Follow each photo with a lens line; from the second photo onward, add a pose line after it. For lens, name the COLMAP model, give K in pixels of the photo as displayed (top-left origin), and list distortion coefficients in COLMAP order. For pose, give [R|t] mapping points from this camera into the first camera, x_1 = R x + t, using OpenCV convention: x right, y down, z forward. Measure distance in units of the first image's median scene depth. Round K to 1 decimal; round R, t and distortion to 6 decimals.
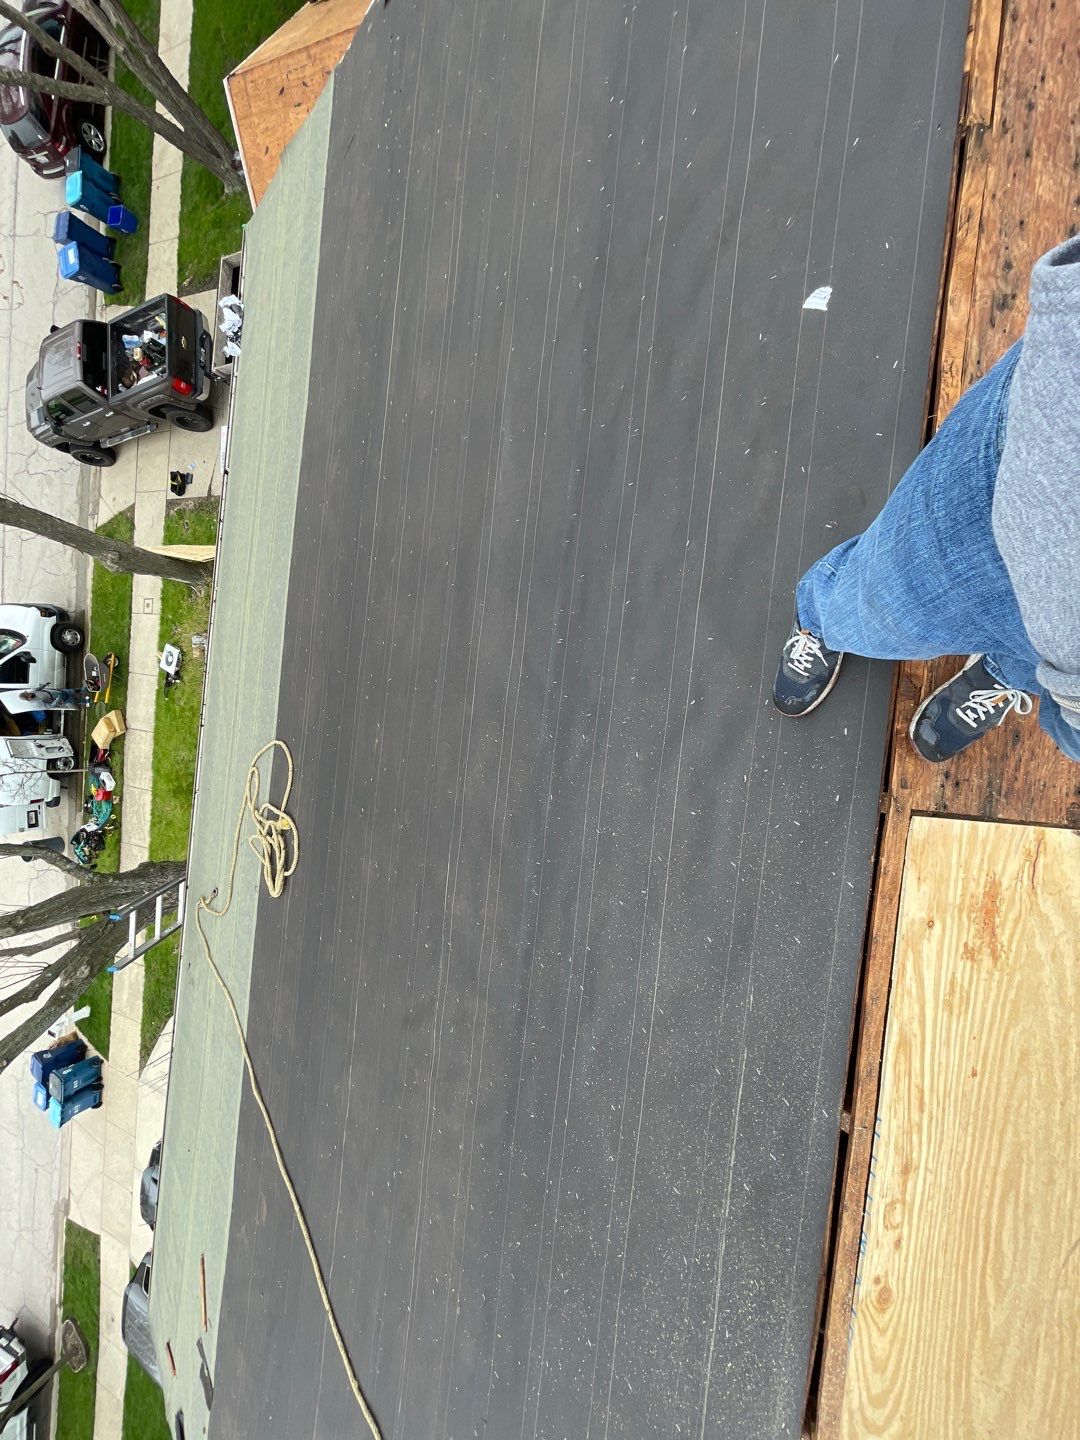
lens RADIAL K [[574.7, 0, 544.7], [0, 574.7, 716.0], [0, 0, 1]] dist [-0.003923, 0.000285]
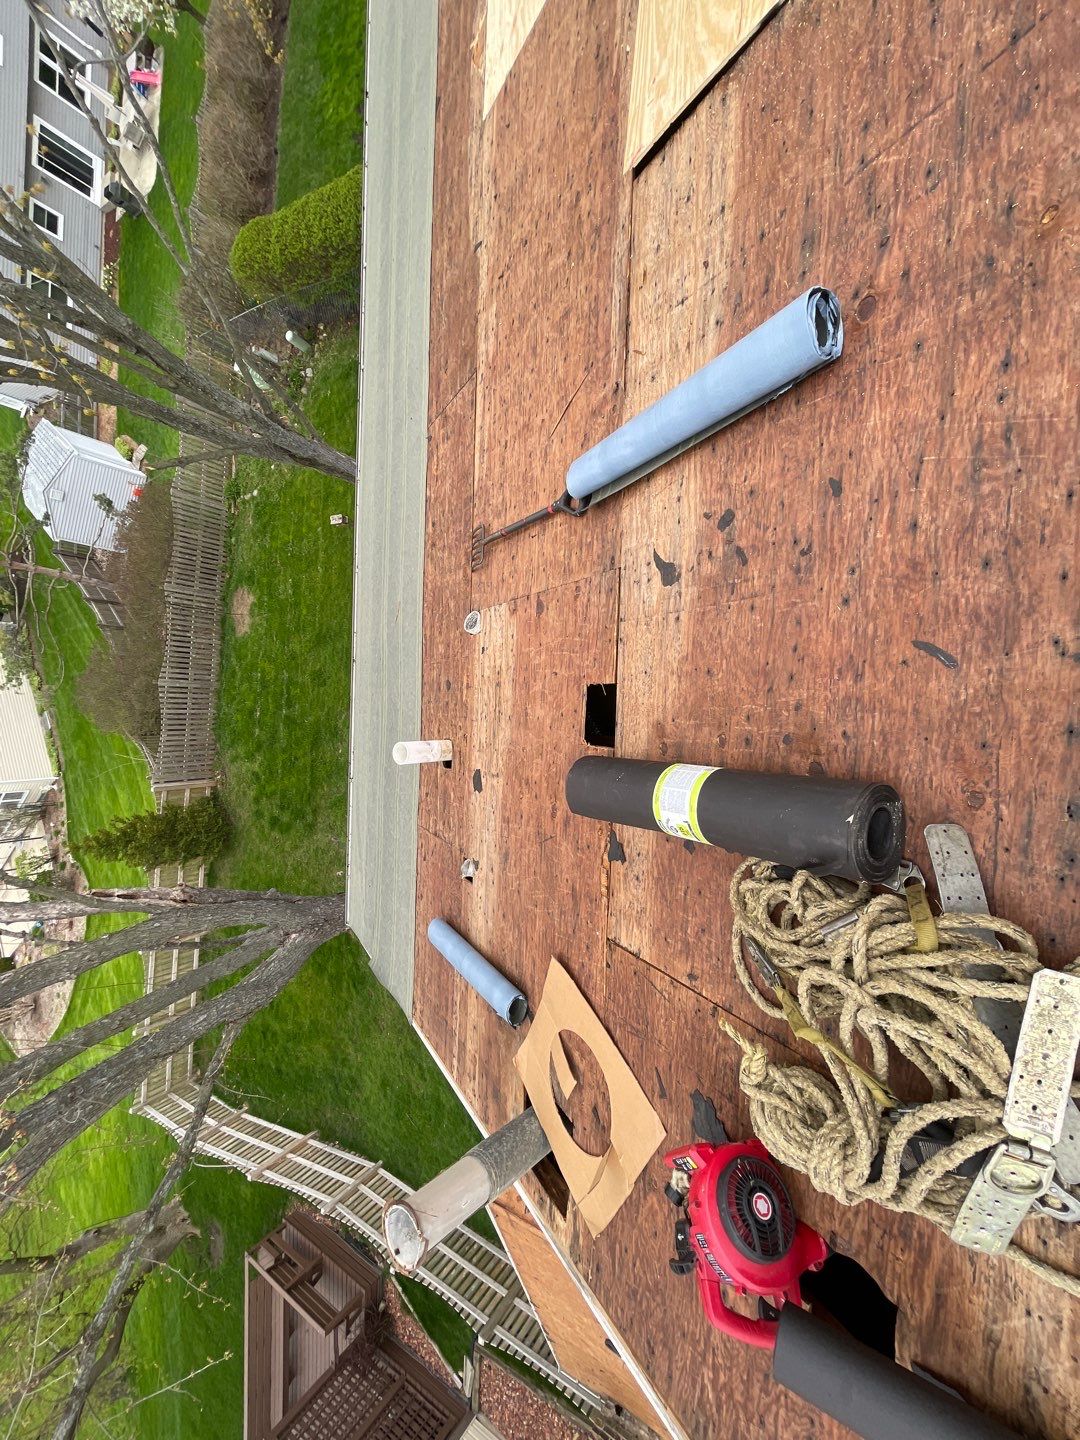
lens RADIAL K [[574.7, 0, 544.6], [0, 574.7, 717.9], [0, 0, 1]] dist [-0.003923, 0.000285]
pose [[-0.591833, 0.068898, 0.803110, 0.650536], [-0.050261, -0.997556, 0.048540, -1.425362], [0.804492, -0.011637, 0.593850, -0.176409]]
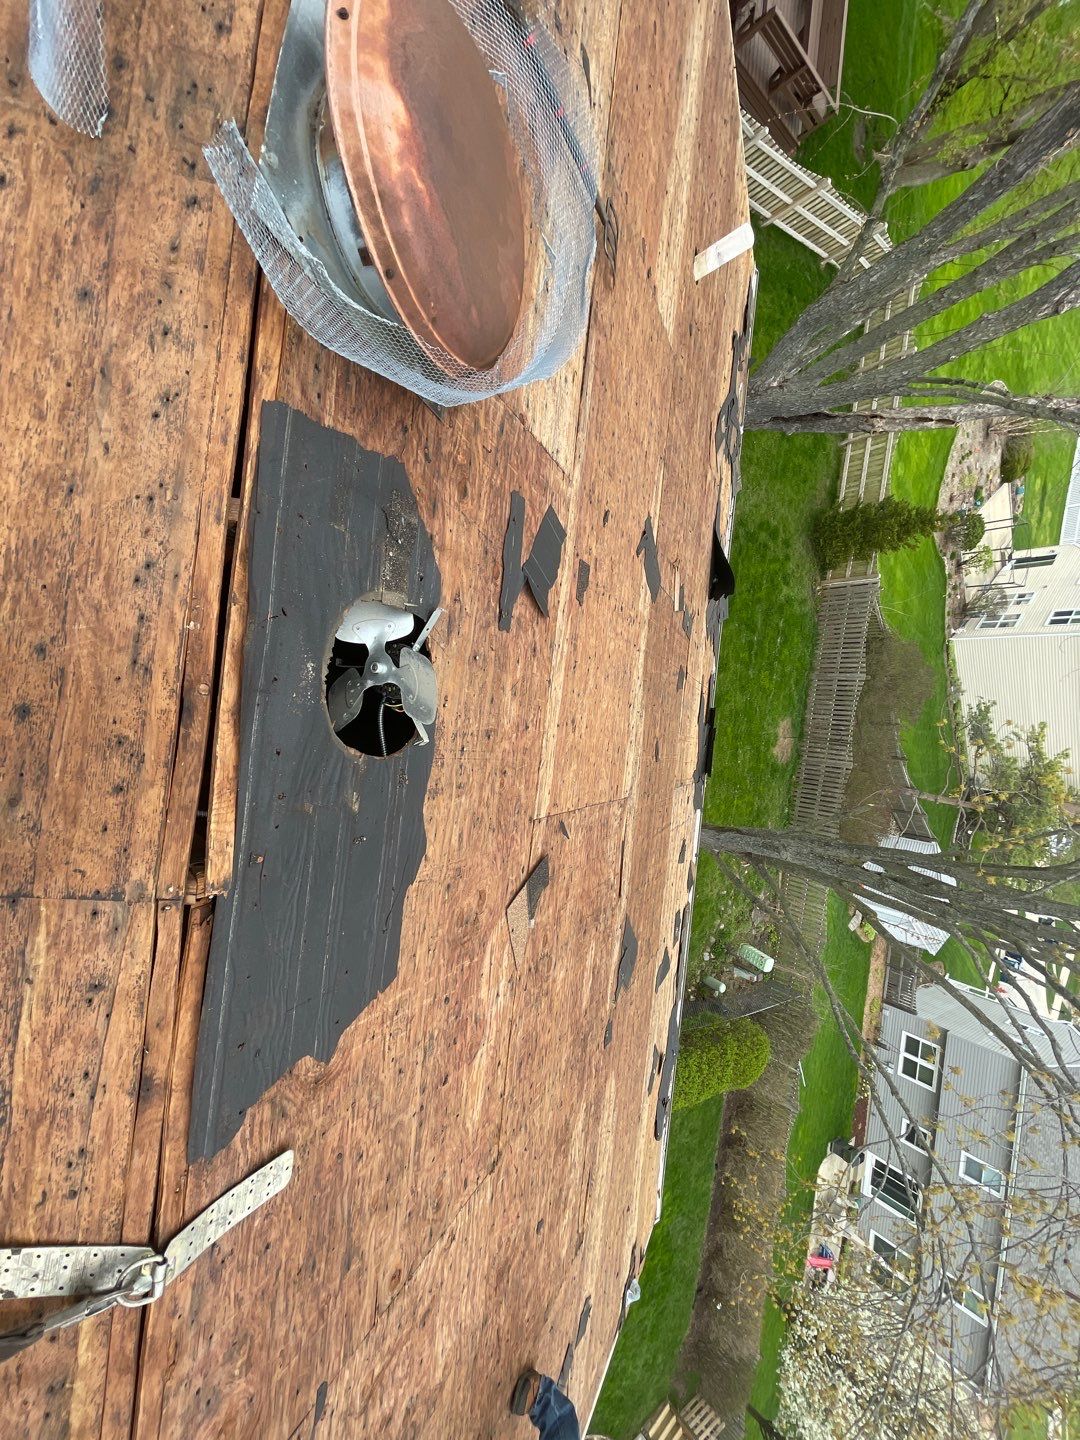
lens RADIAL K [[574.7, 0, 539.6], [0, 574.7, 721.0], [0, 0, 1]] dist [-0.003923, 0.000285]
pose [[0.513373, -0.047823, 0.856832, -0.008059], [-0.031315, 0.996737, 0.074394, 0.978811], [-0.857594, -0.065024, 0.510200, 0.137958]]
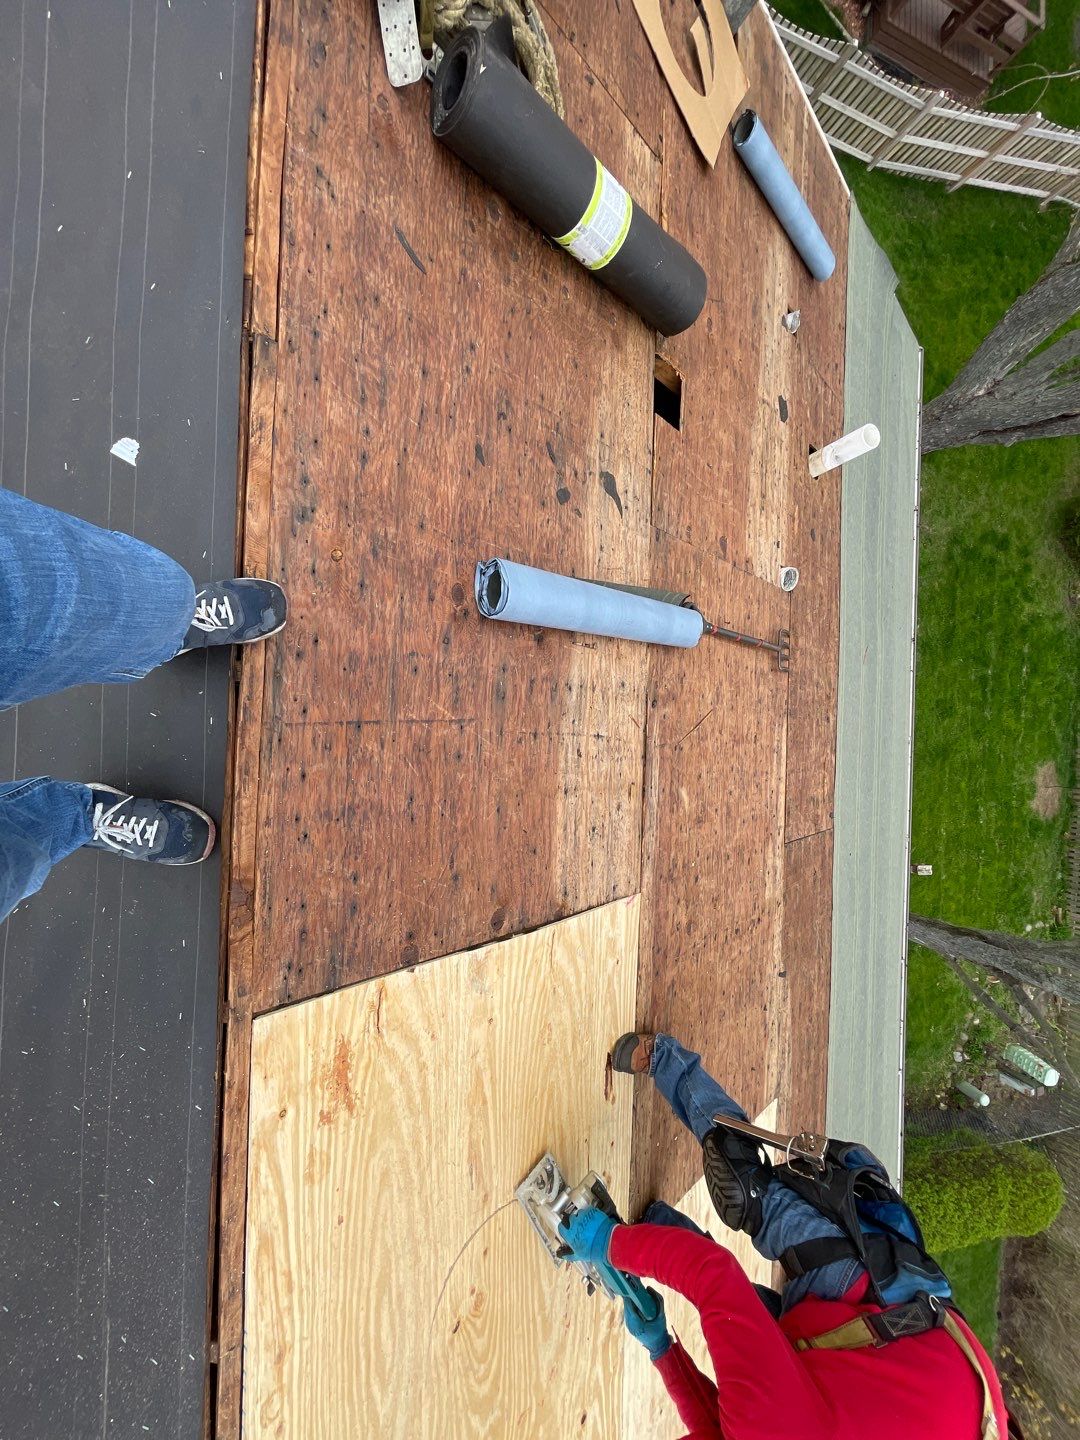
lens RADIAL K [[574.7, 0, 537.6], [0, 574.7, 717.4], [0, 0, 1]] dist [-0.003923, 0.000285]
pose [[0.763516, -0.073719, 0.641568, 0.415108], [0.063074, 0.997226, 0.039523, -0.355904], [-0.642702, 0.010290, 0.766048, -0.085457]]
